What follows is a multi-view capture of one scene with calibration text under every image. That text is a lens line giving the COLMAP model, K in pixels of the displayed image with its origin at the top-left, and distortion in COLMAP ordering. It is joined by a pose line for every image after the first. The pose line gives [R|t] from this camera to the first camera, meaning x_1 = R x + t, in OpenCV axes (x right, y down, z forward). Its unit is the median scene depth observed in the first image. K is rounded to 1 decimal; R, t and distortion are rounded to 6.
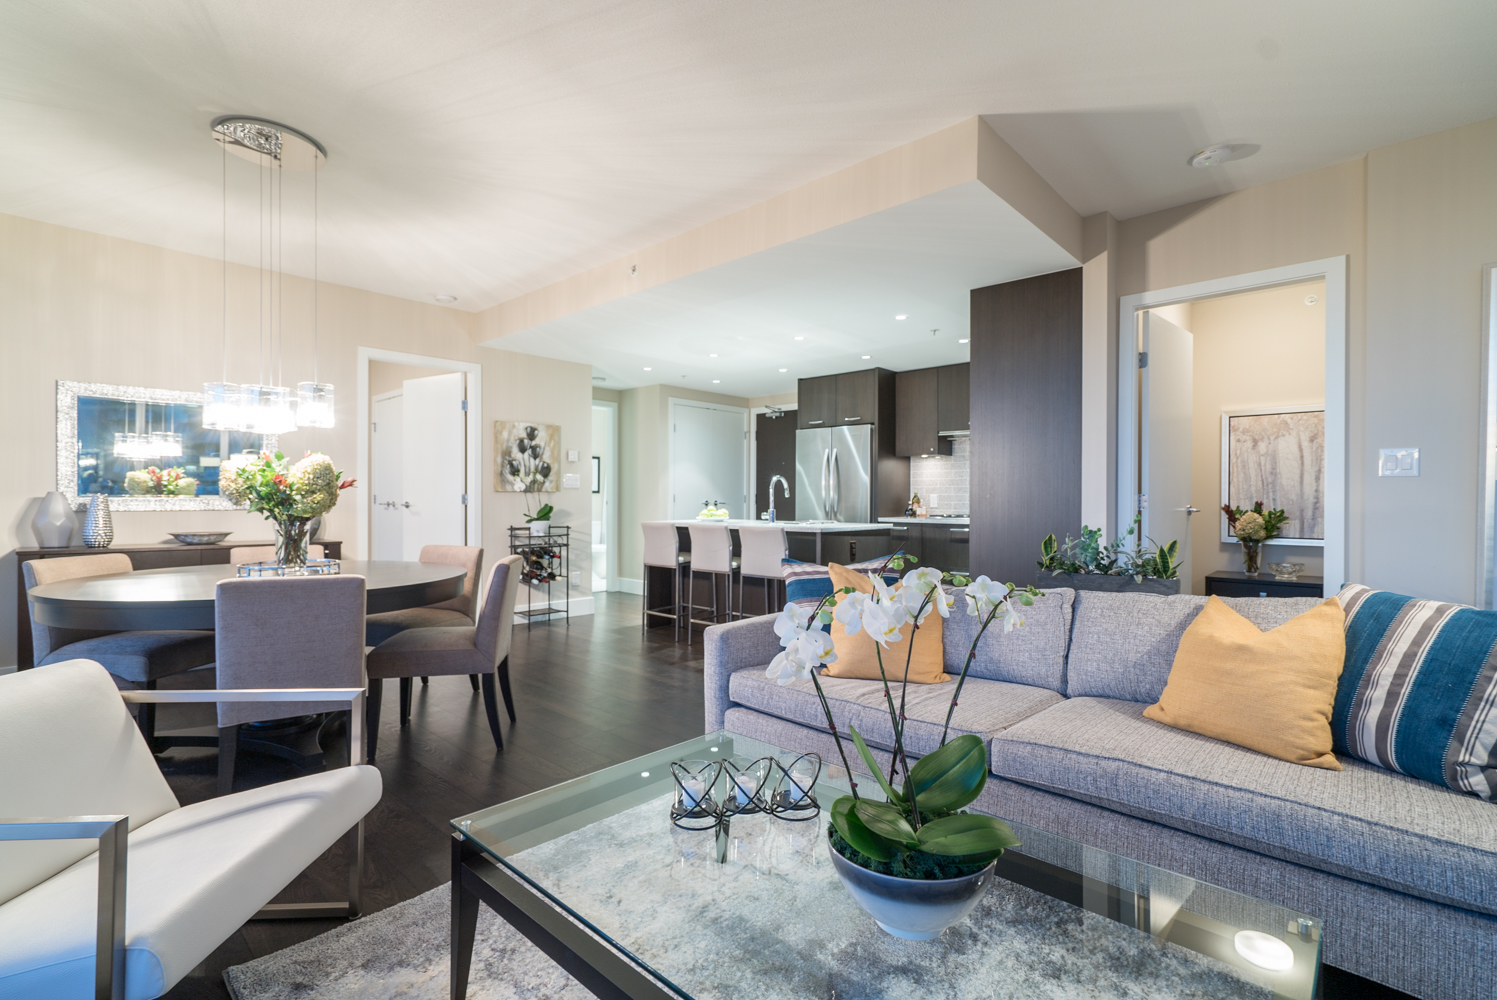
lens RADIAL K [[690.6, 0, 749.5], [0, 690.6, 506.7], [0, 0, 1]] dist [-0.002326, -0.000028]
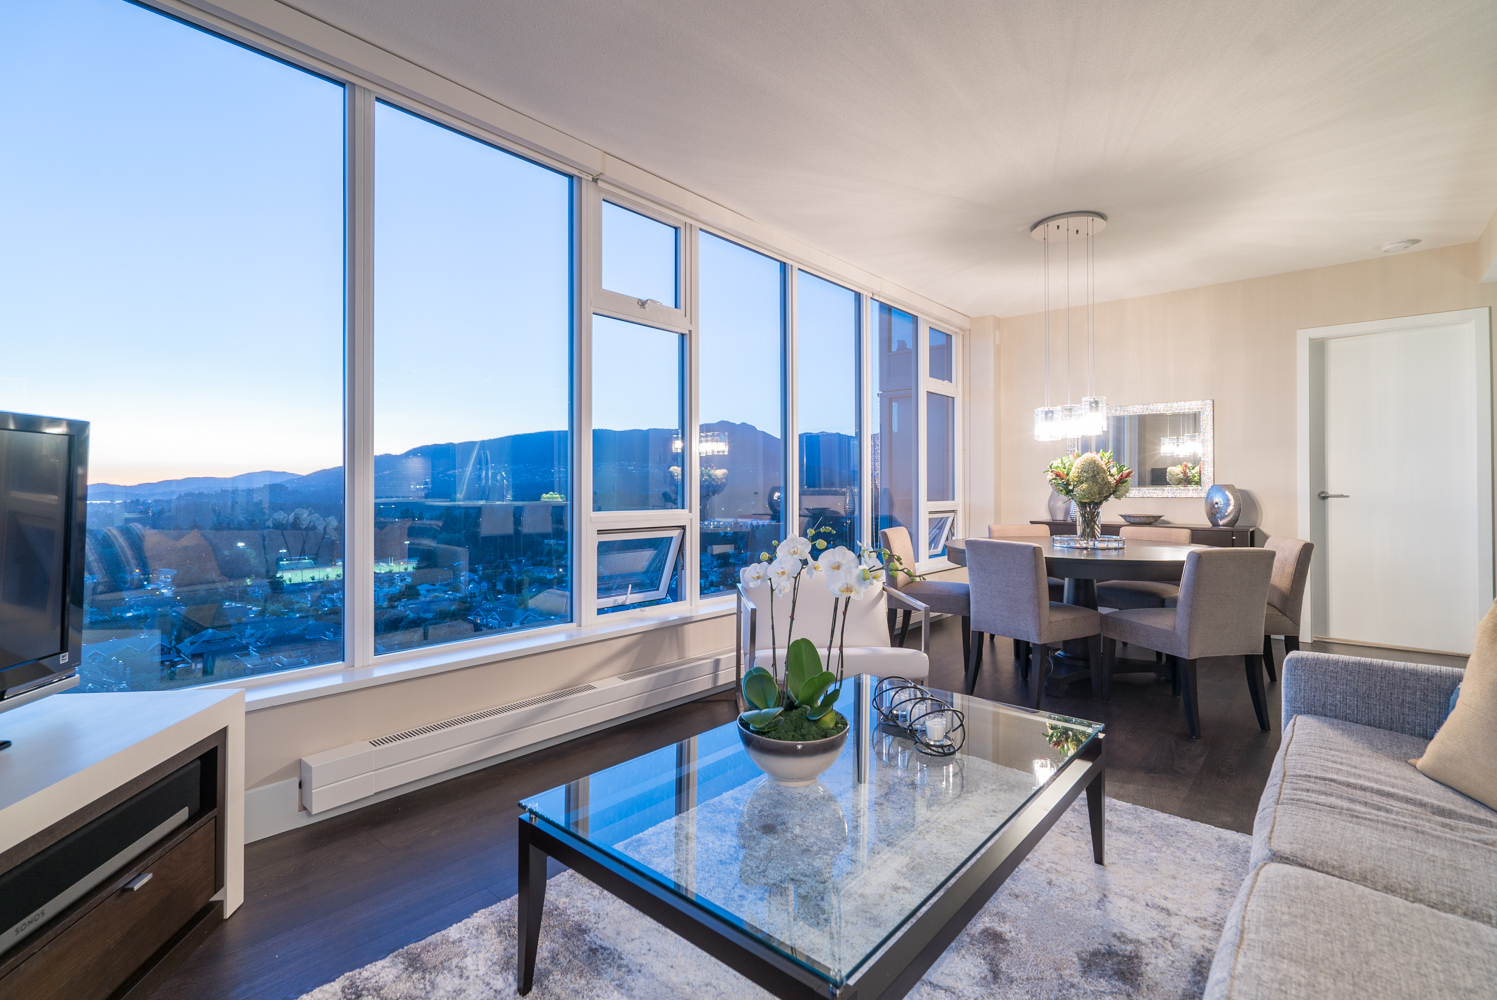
lens RADIAL K [[690.6, 0, 749.5], [0, 690.6, 506.7], [0, 0, 1]] dist [-0.002326, -0.000028]
pose [[0.025989, 0.022559, -0.999408, 0.284294], [-0.008181, 0.999717, 0.022353, 0.000210], [0.999629, 0.007596, 0.026166, 0.151315]]
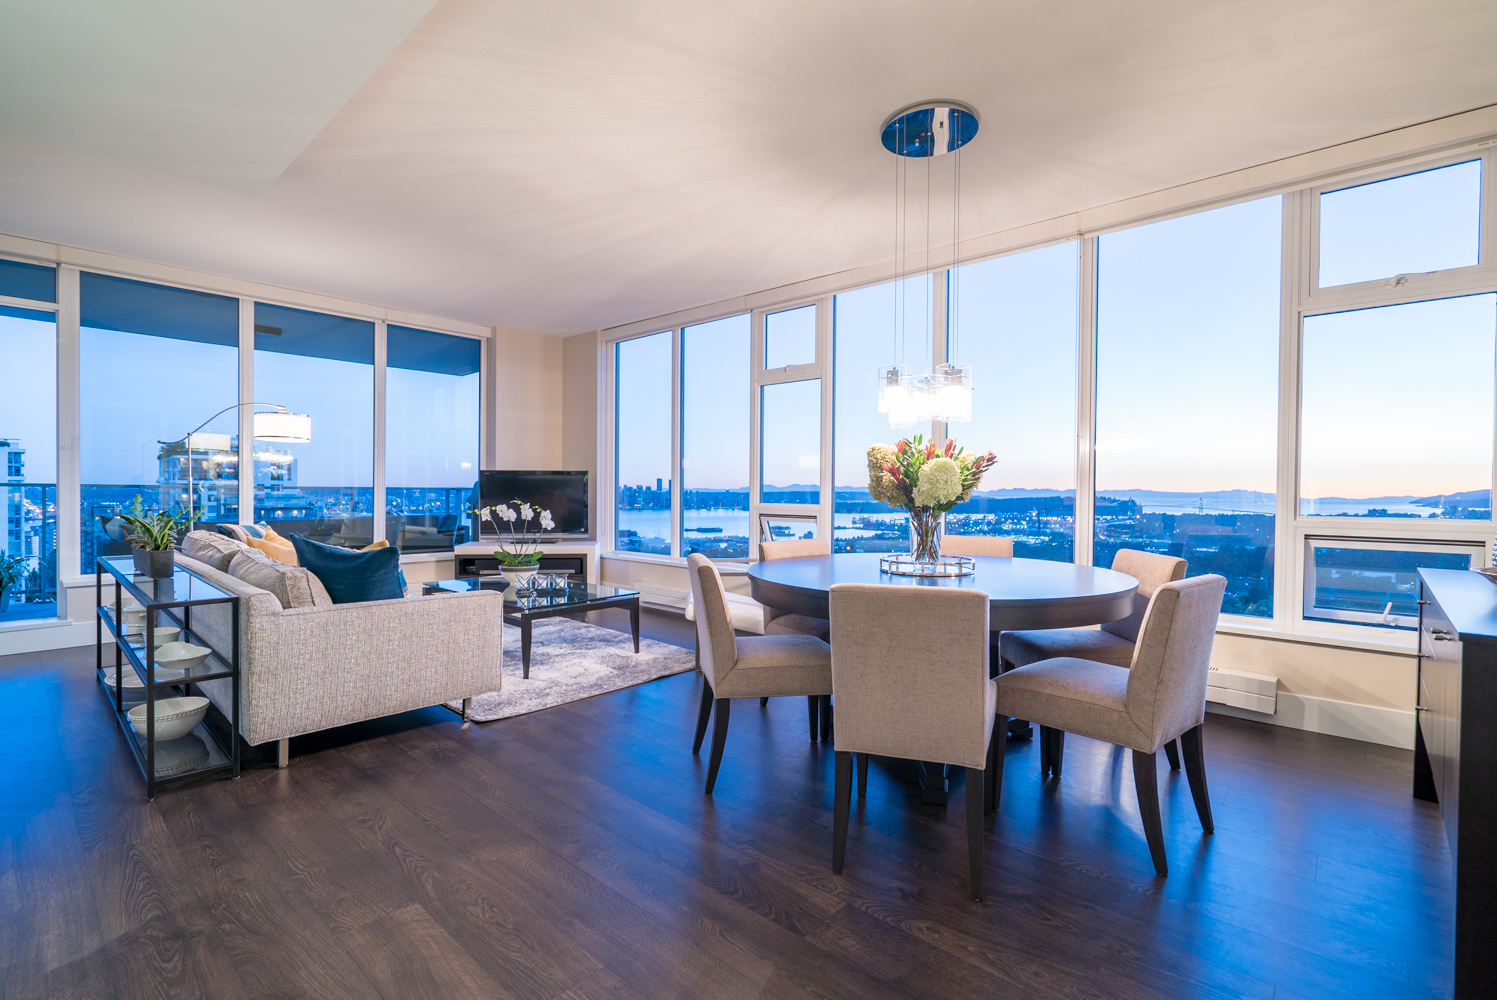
lens RADIAL K [[677.6, 0, 748.5], [0, 677.6, 500.0], [0, 0, 1]] dist [-0.001807, -0.000163]
pose [[-0.999936, -0.010223, -0.004823, -0.190655], [-0.010335, 0.999662, 0.023841, -0.006713], [0.004578, 0.023890, -0.999704, 0.867385]]
